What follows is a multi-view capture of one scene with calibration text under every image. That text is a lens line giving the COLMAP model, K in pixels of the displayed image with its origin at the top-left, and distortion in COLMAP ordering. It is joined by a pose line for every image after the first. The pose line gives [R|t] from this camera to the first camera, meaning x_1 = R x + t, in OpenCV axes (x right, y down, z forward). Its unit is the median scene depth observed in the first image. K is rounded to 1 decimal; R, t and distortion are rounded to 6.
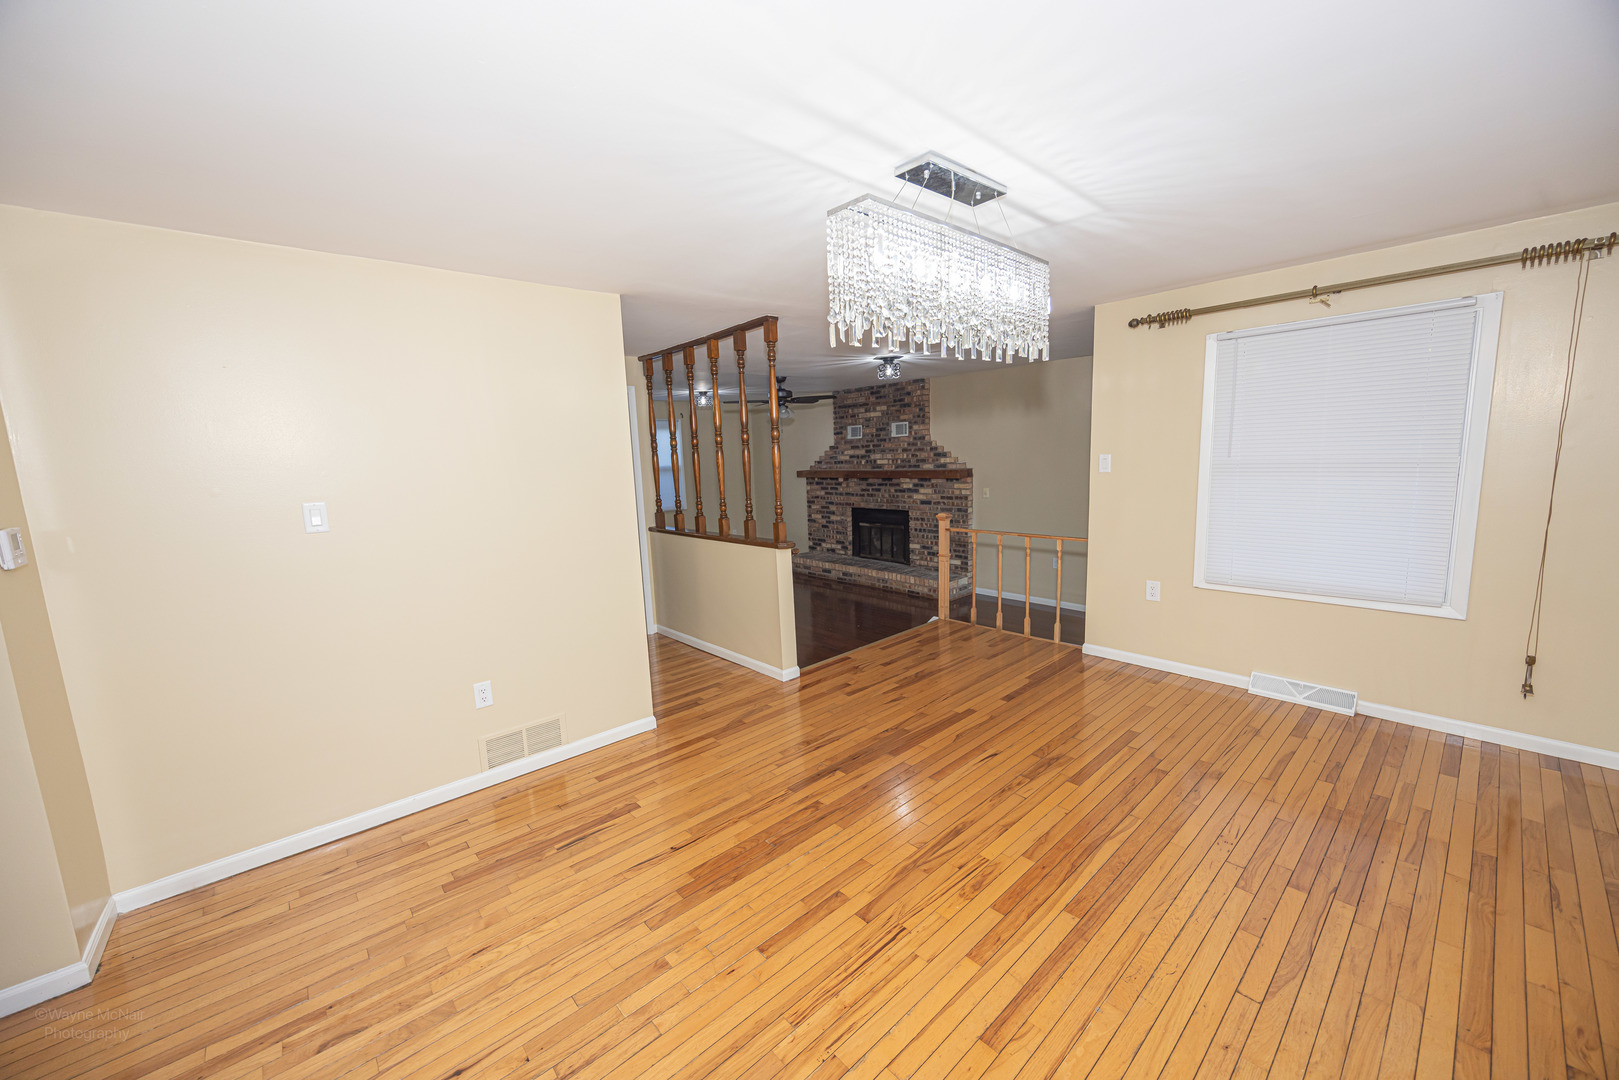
lens RADIAL K [[613.6, 0, 809.5], [0, 613.6, 540.0], [0, 0, 1]] dist [0.000766, 0.000014]
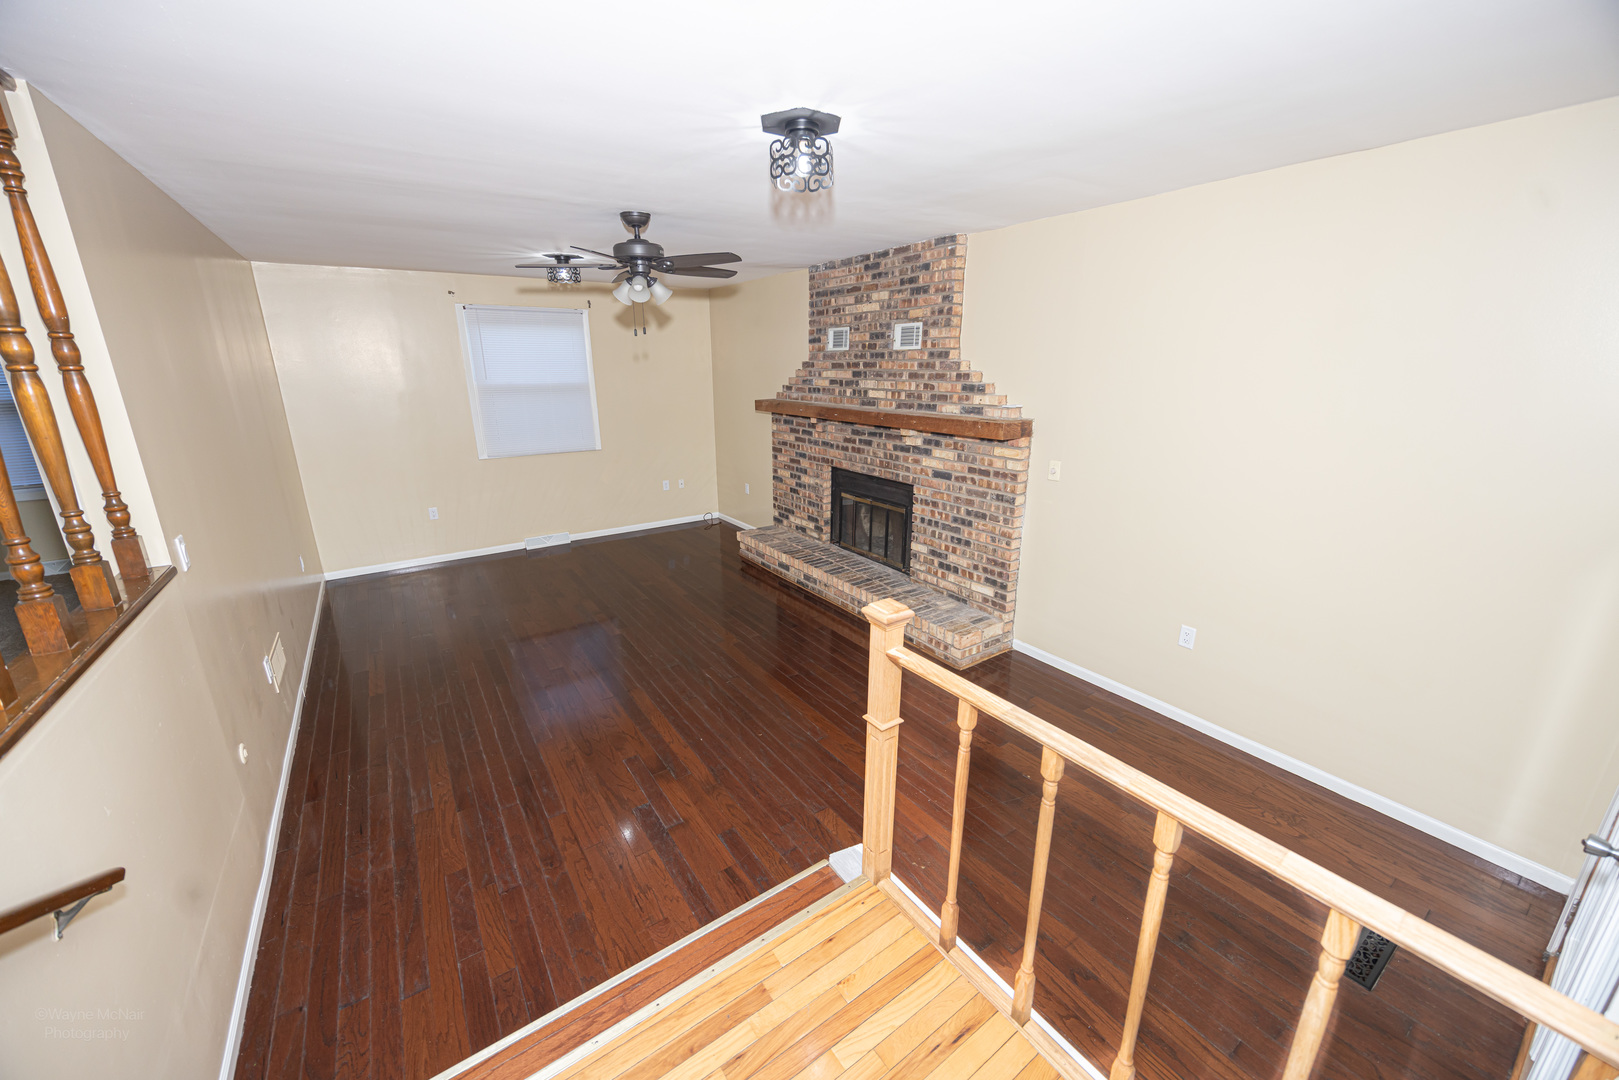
lens RADIAL K [[613.6, 0, 809.5], [0, 613.6, 540.0], [0, 0, 1]] dist [0.000766, 0.000014]
pose [[0.992085, 0.068084, -0.105511, 0.127609], [-0.052426, 0.988094, 0.144646, -0.073672], [0.114103, -0.137970, 0.983842, 0.416406]]
